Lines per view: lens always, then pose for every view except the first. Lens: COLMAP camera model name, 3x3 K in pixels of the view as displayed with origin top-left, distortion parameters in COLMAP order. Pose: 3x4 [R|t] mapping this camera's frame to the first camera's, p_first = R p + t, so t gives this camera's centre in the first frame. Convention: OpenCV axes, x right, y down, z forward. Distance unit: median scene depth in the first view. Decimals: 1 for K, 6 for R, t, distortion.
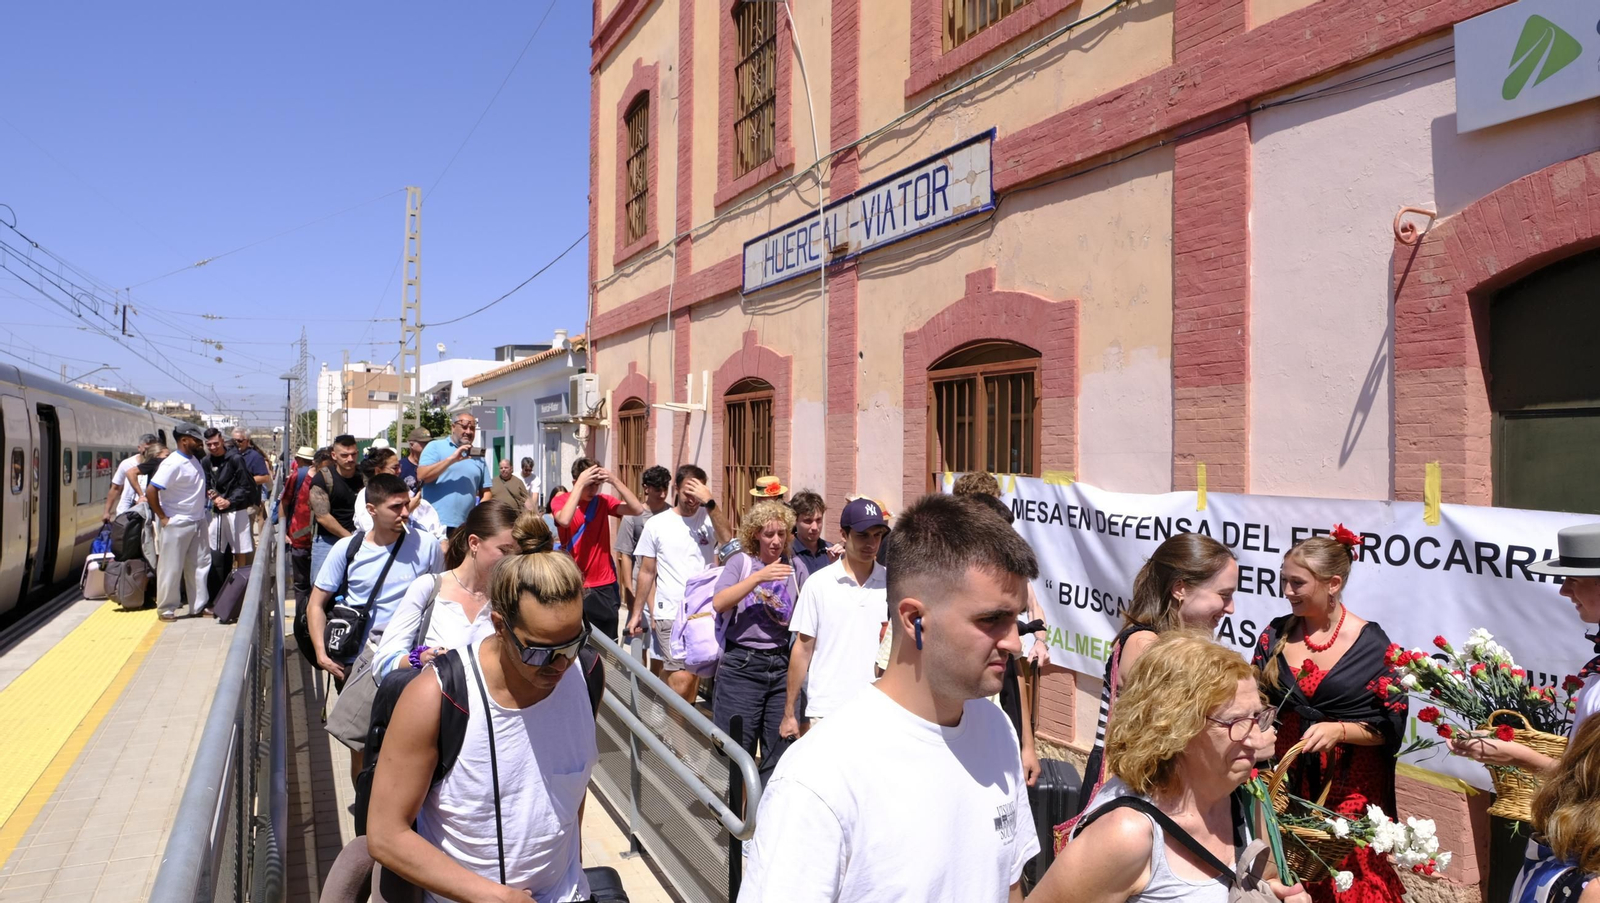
lens RADIAL K [[1085.7, 0, 806.0], [0, 1085.7, 452.7], [0, 0, 1]] dist [-0.028458, 0.013055]
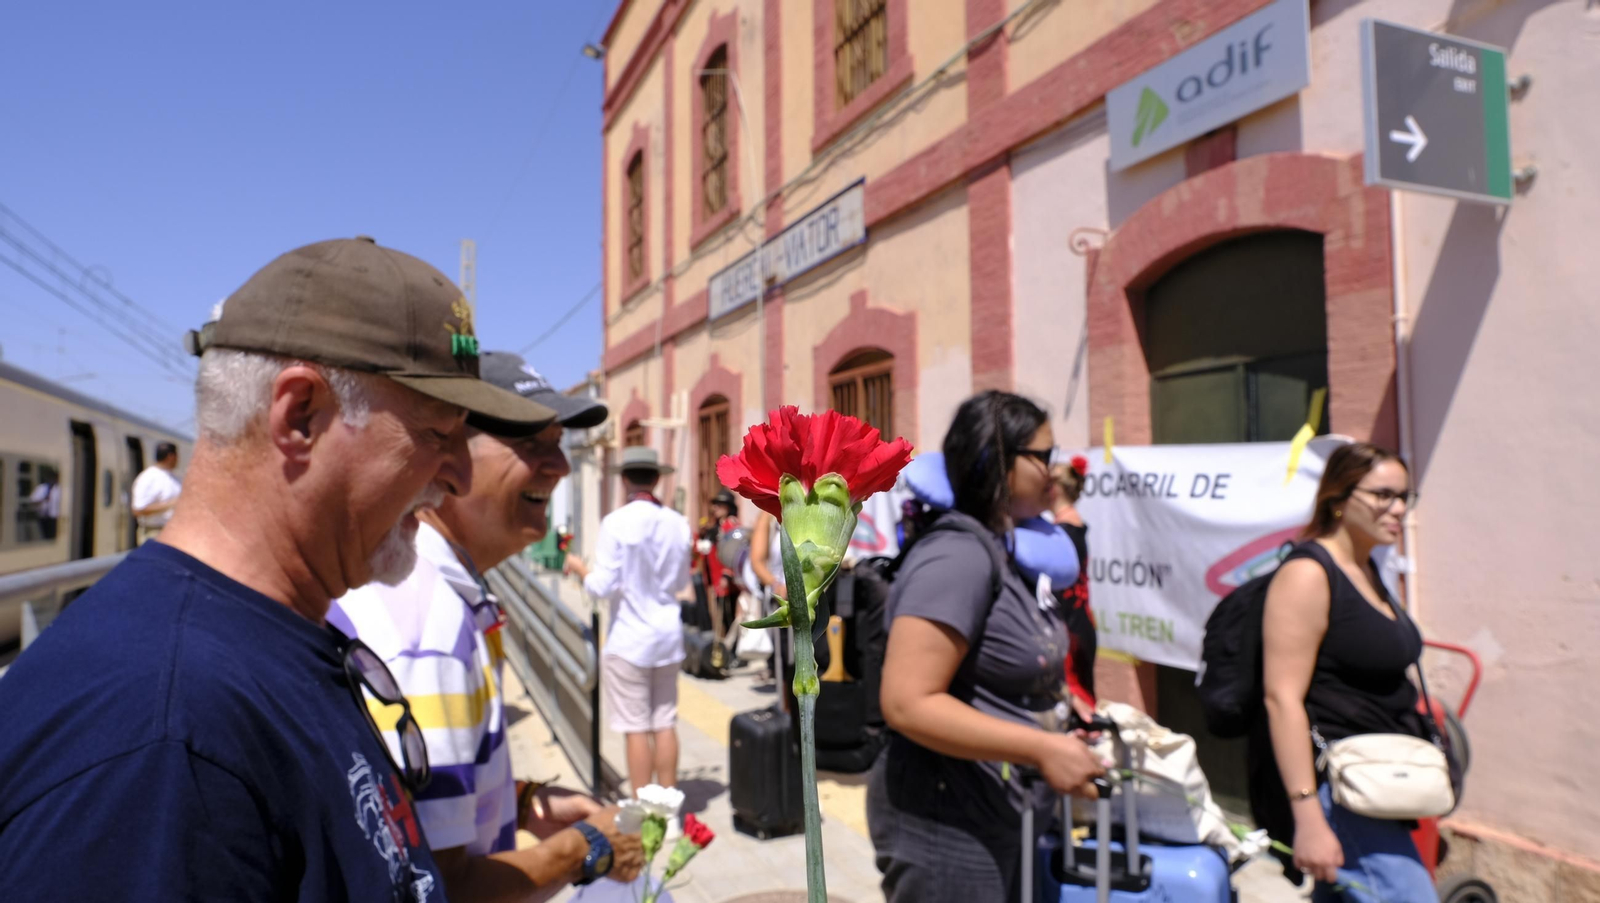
lens RADIAL K [[1089.5, 0, 800.0], [0, 1089.5, 451.5], [0, 0, 1]] dist [-0.029237, 0.021219]
pose [[0.997368, -0.020590, -0.069520, 0.154222], [0.017930, 0.999091, -0.038676, 0.051026], [0.070253, 0.037328, 0.996831, -0.192386]]
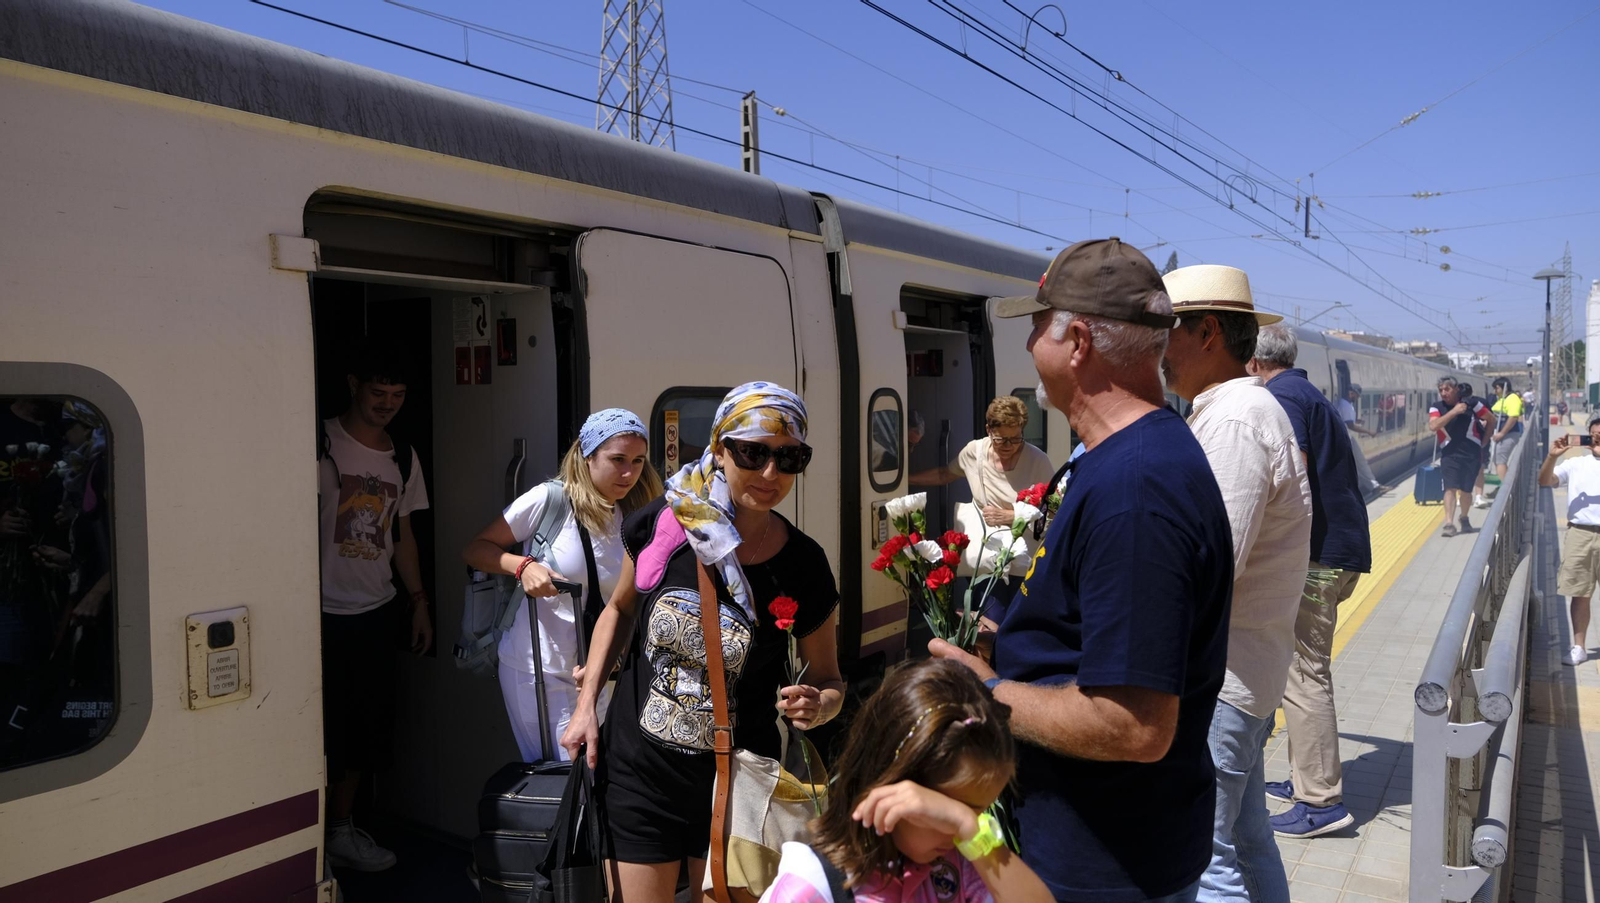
lens RADIAL K [[1085.7, 0, 806.0], [0, 1085.7, 452.7], [0, 0, 1]] dist [-0.028458, 0.013055]
pose [[0.496393, 0.023551, -0.867778, -0.574785], [0.024053, 0.998875, 0.040868, 0.002913], [0.867765, -0.041159, 0.495268, 1.200101]]
